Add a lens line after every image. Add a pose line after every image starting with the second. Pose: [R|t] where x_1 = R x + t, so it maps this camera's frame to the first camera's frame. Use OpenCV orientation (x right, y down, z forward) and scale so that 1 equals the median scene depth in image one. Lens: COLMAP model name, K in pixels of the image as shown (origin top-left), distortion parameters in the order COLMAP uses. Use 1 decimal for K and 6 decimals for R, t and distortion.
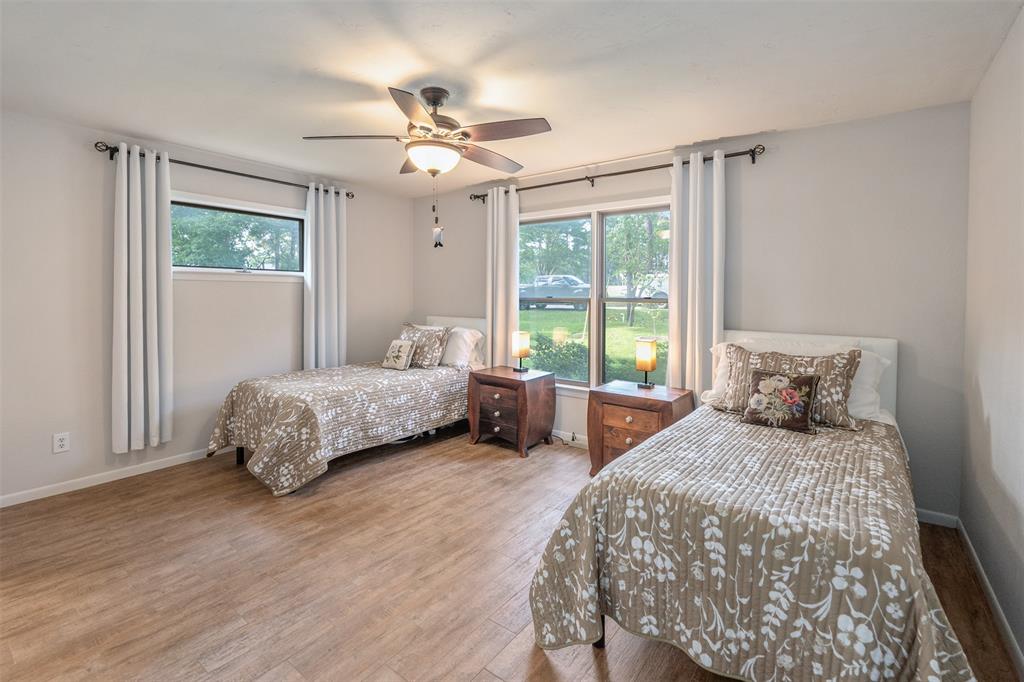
lens RADIAL K [[457.2, 0, 515.0], [0, 457.2, 307.5], [0, 0, 1]] dist [0.000793, -0.000139]
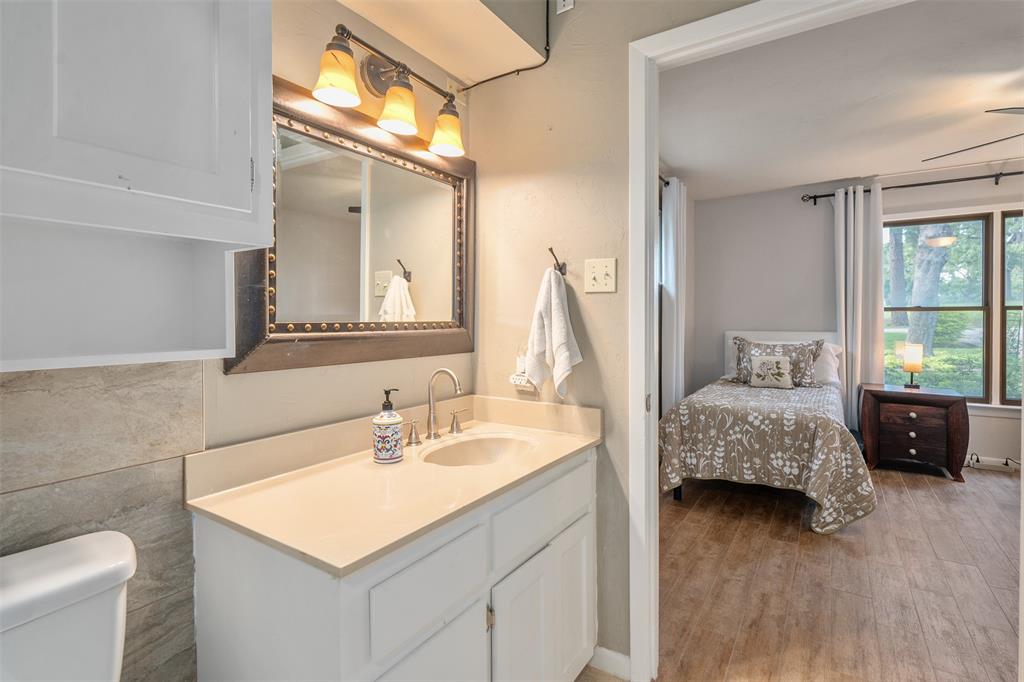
lens RADIAL K [[491.6, 0, 511.7], [0, 491.6, 332.1], [0, 0, 1]] dist [0.001568, 0.000315]
pose [[0.995842, -0.008133, 0.090730, -1.041500], [0.008266, 0.999965, -0.001094, 0.028247], [-0.090718, 0.001839, 0.995875, 0.120282]]
